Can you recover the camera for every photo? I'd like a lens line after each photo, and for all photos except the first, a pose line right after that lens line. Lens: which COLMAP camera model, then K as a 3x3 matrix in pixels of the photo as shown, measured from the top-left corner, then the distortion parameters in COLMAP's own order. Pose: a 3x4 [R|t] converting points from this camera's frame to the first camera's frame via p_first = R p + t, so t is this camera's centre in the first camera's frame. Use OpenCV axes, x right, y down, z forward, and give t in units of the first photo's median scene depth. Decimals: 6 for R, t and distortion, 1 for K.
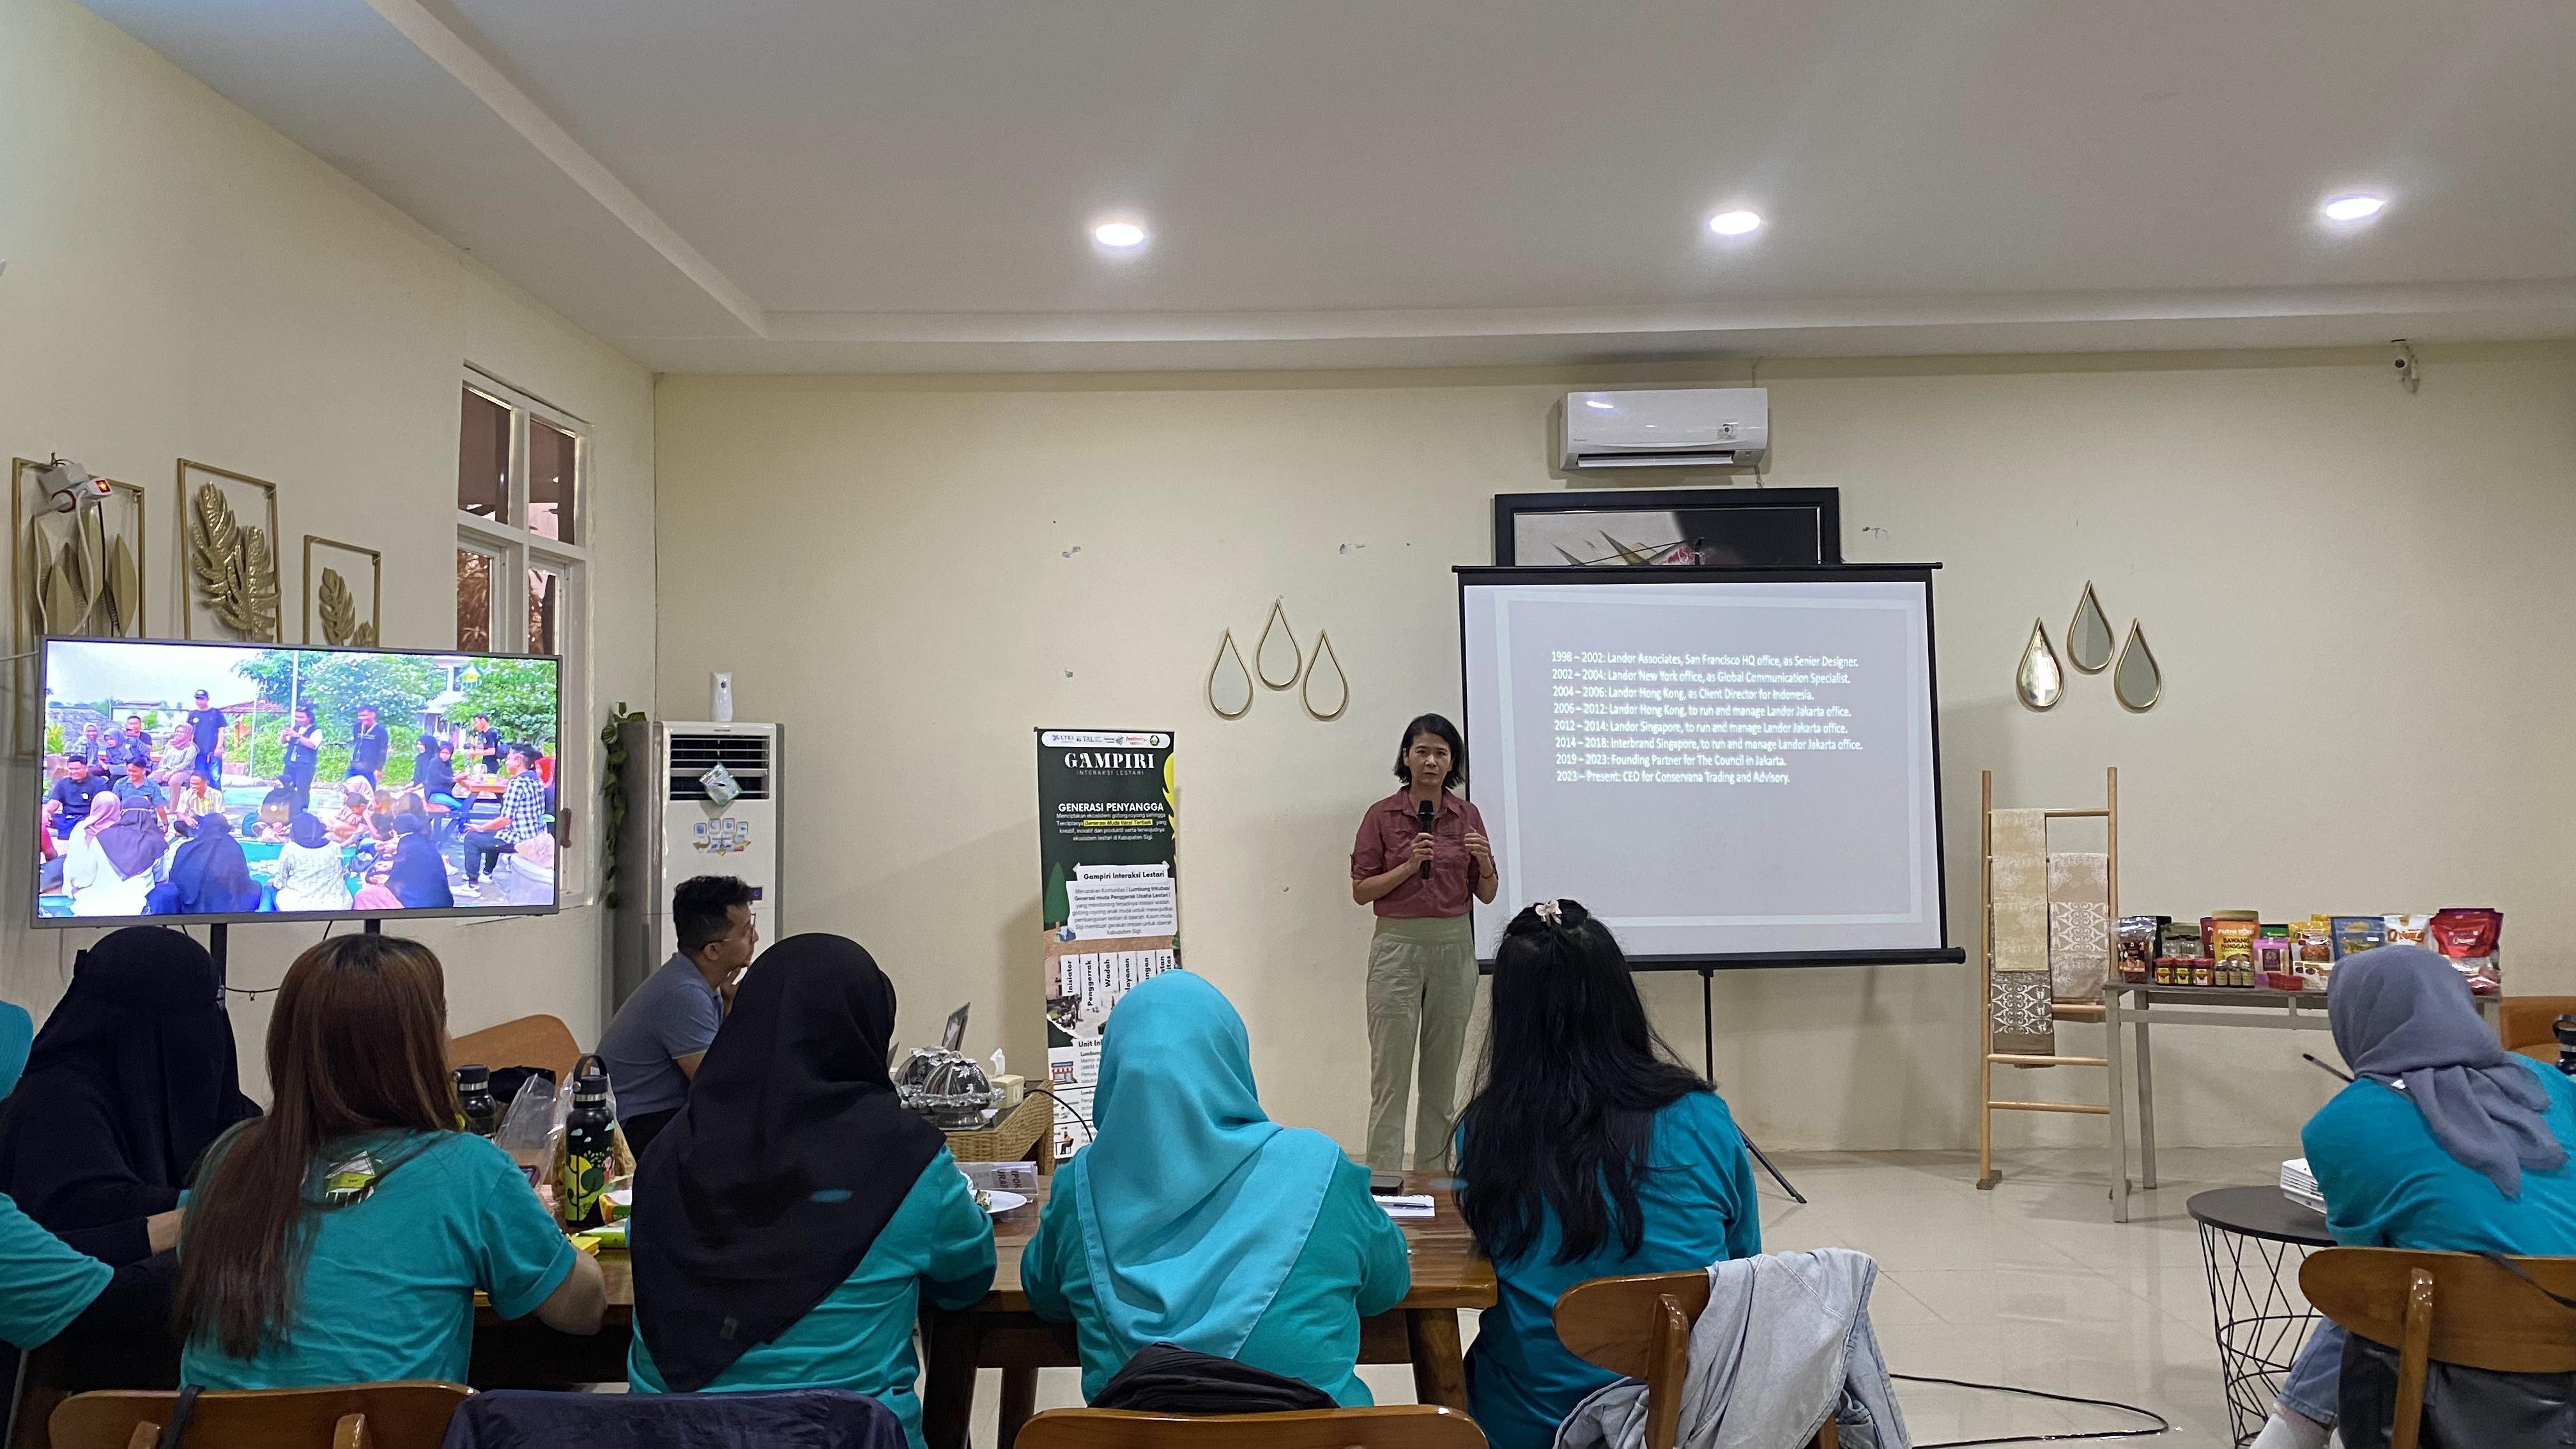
lens RADIAL K [[1916.2, 0, 1276.8], [0, 1916.2, 718.6], [0, 0, 1]] dist [0.003282, -0.016383]
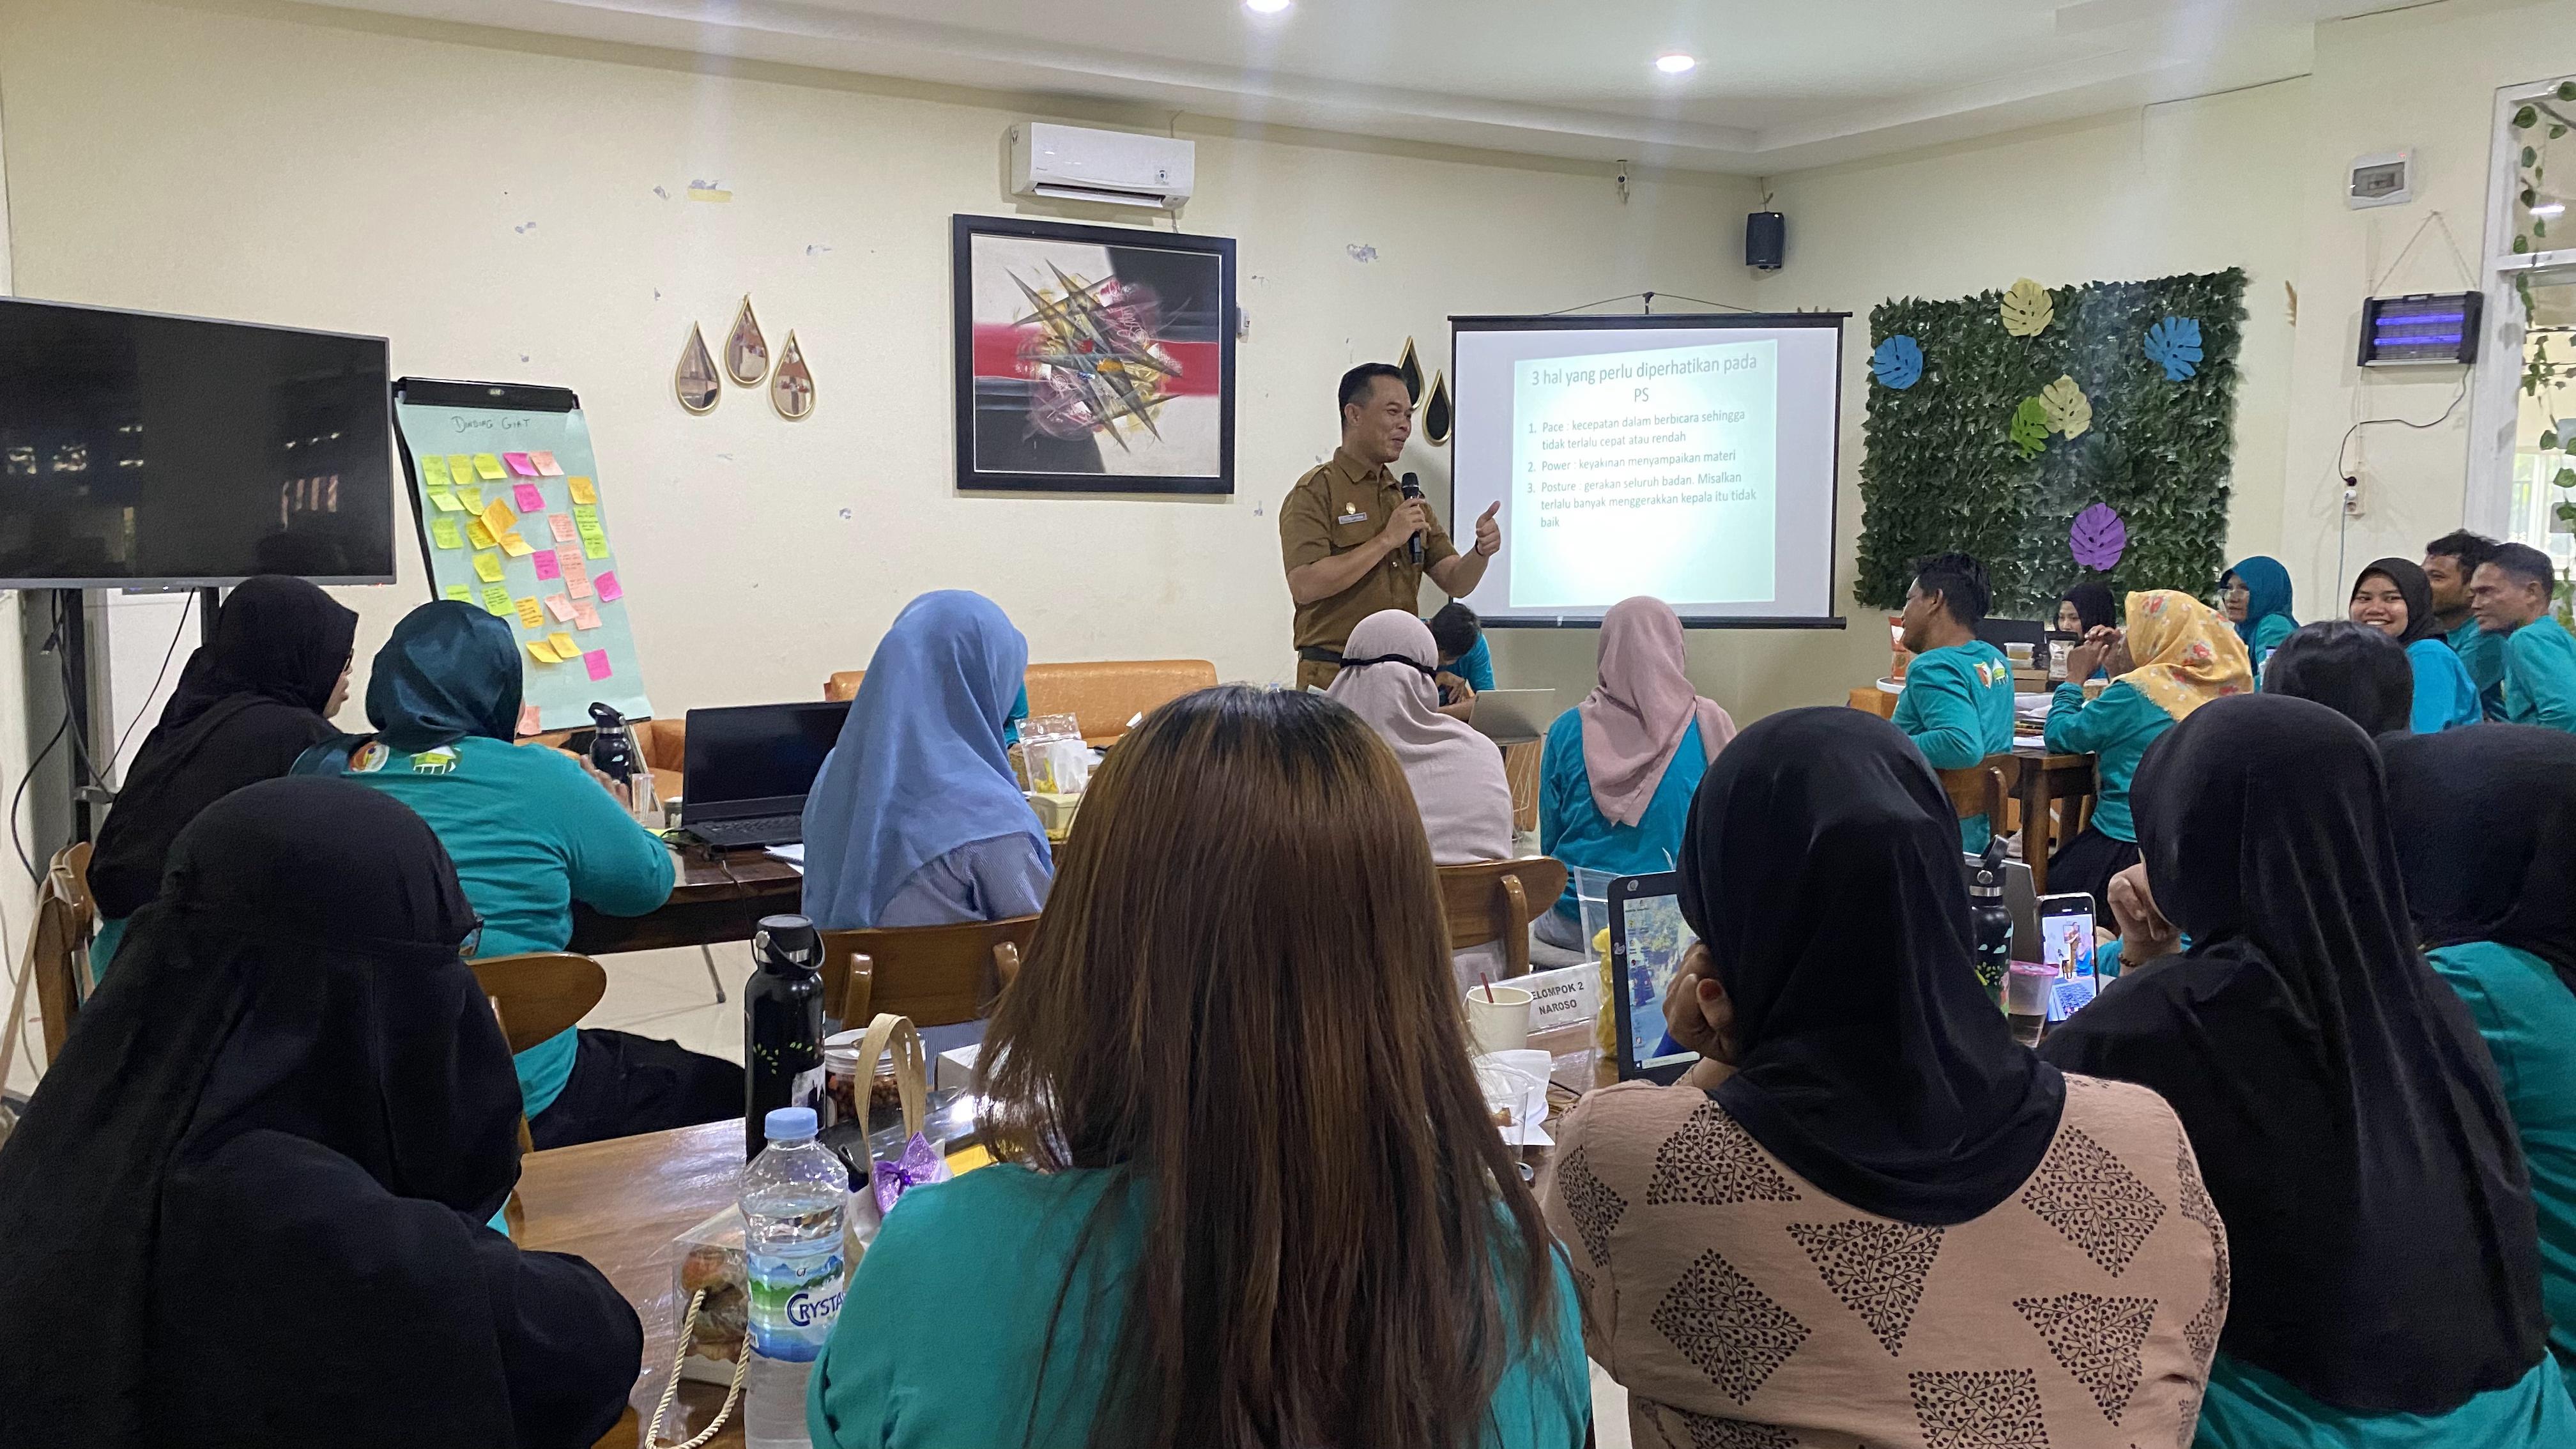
lens RADIAL K [[1916.2, 0, 1275.6], [0, 1916.2, 726.1], [0, 0, 1]] dist [0.003282, -0.016383]
pose [[0.845516, -0.041935, 0.532300, -0.311834], [-0.038552, 0.989515, 0.139191, 0.007428], [-0.532556, -0.138210, 0.835034, -0.004932]]
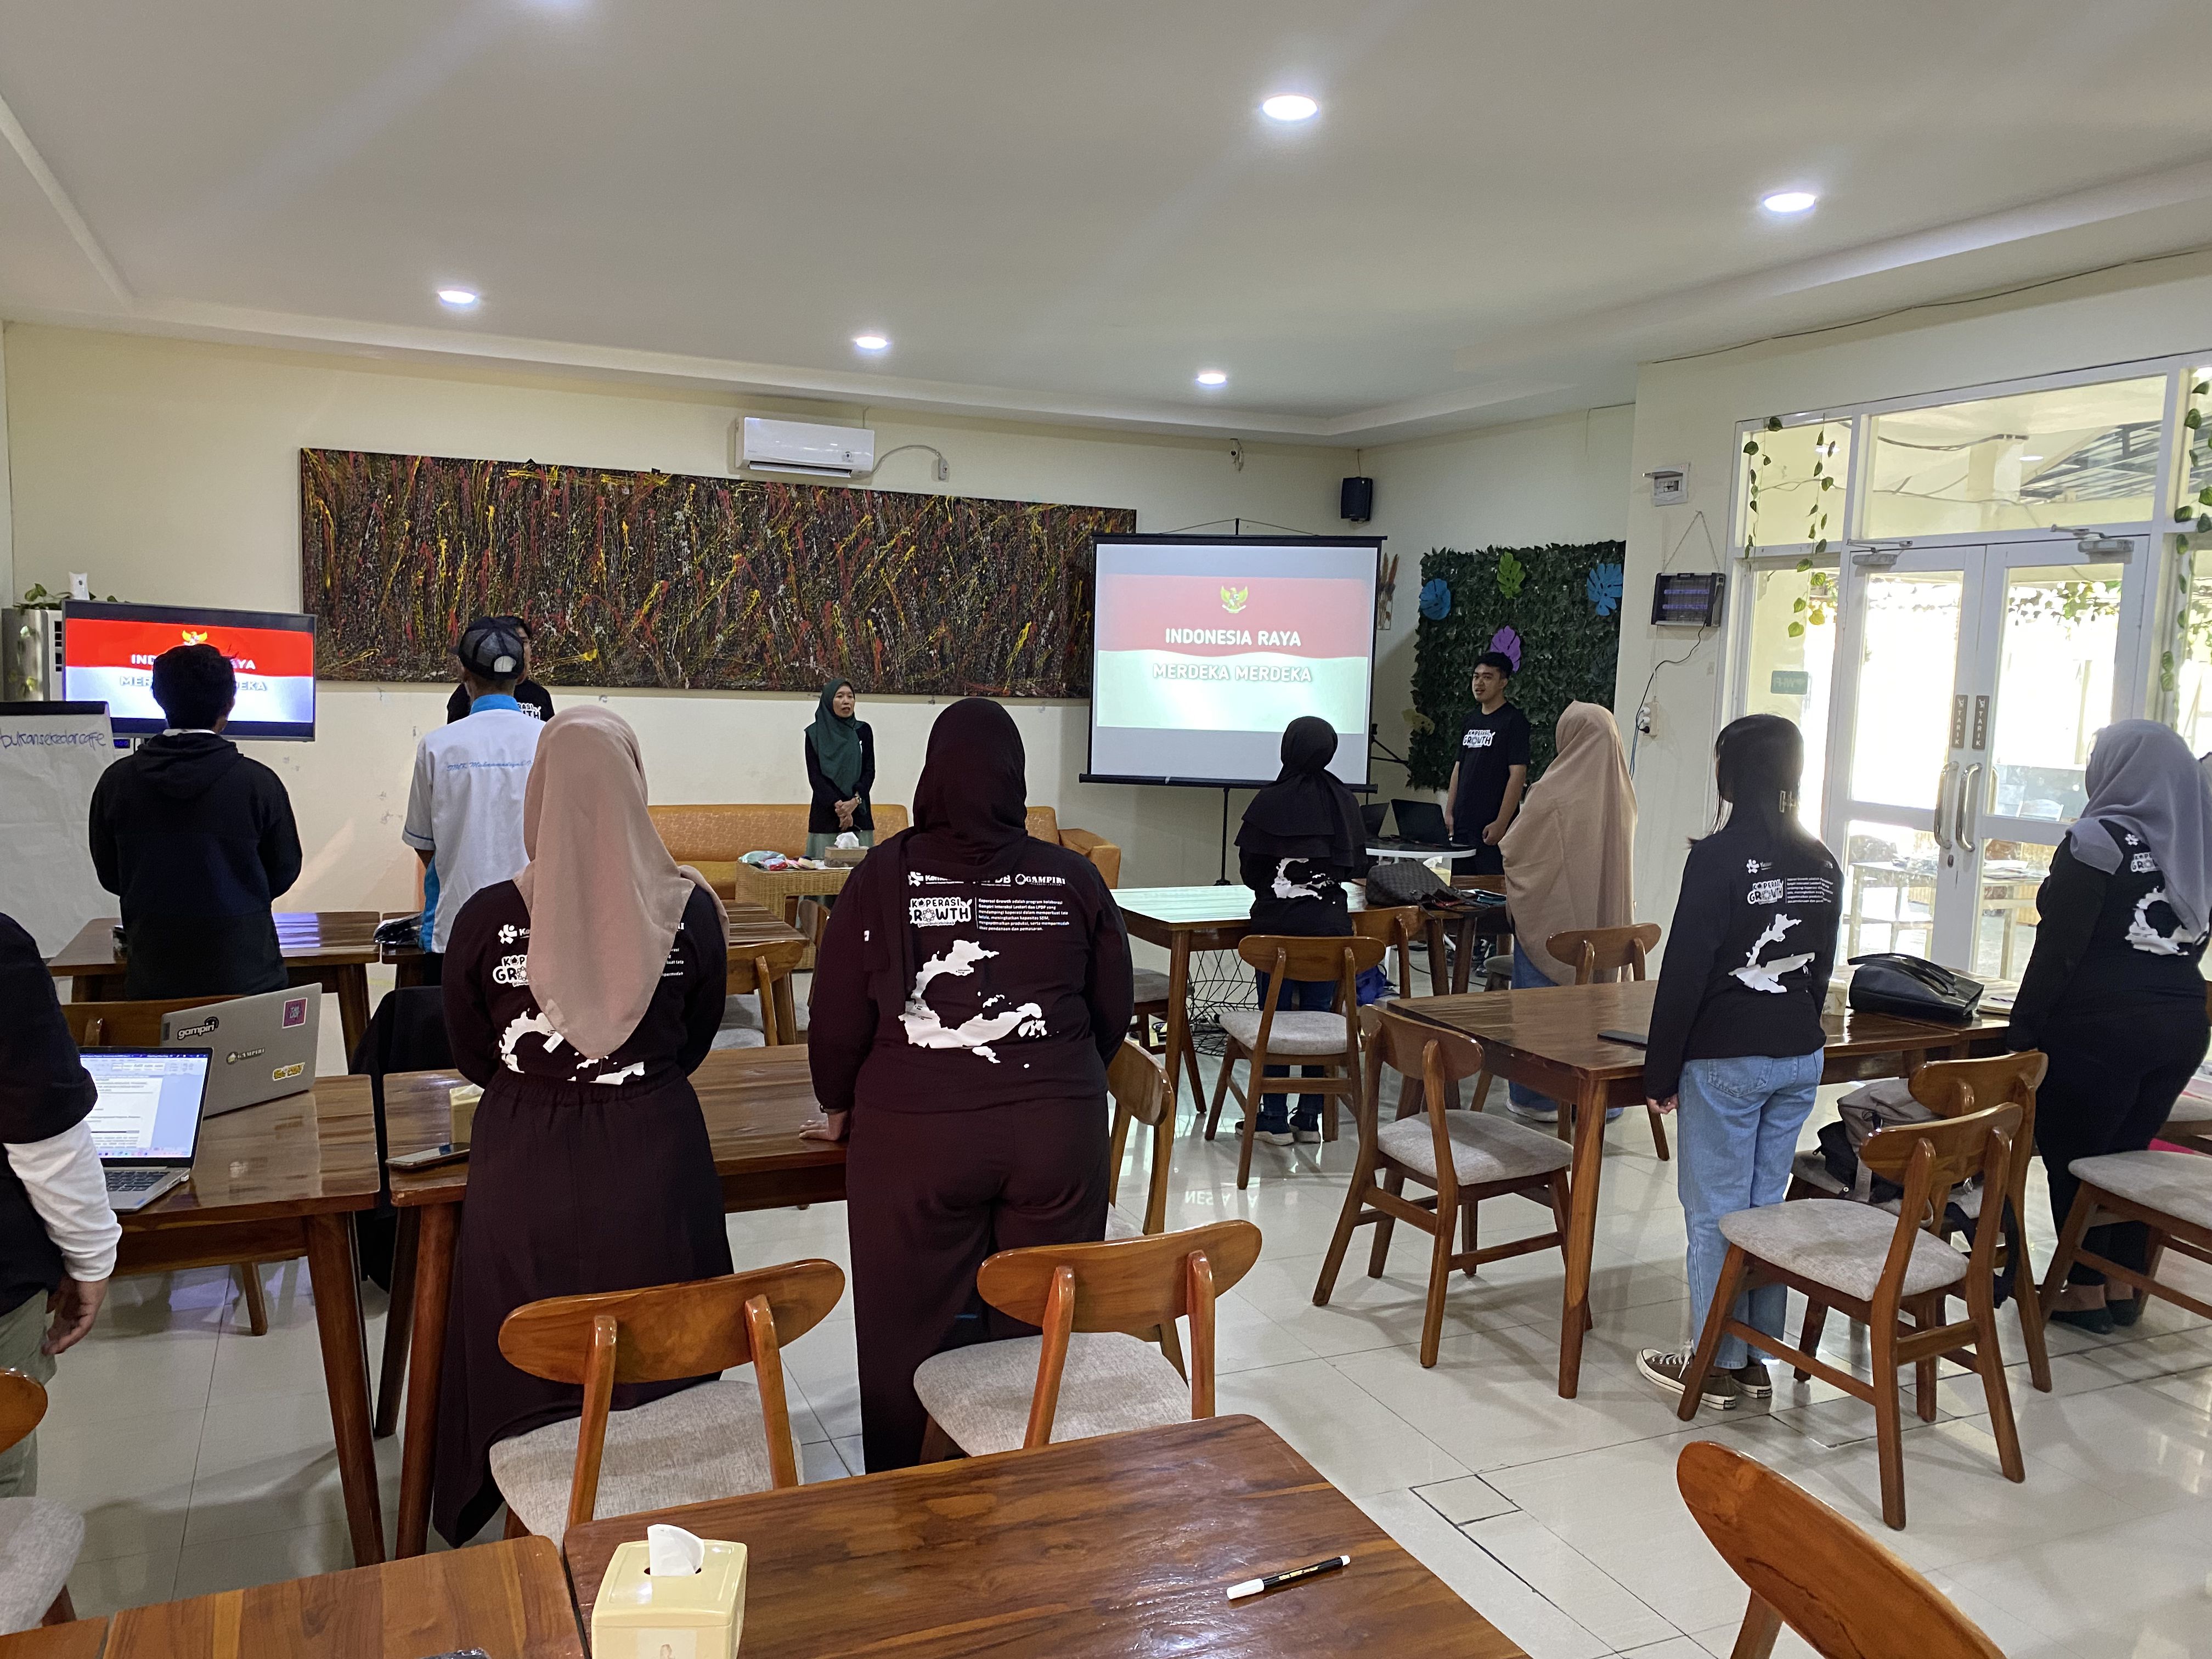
lens RADIAL K [[1650.5, 0, 1077.2], [0, 1650.5, 837.9], [0, 0, 1]] dist [0.007009, -0.034939]
pose [[0.901911, -0.002002, 0.431918, -0.164046], [-0.063070, 0.988660, 0.136283, -0.040414], [-0.427293, -0.150156, 0.891557, -0.286289]]
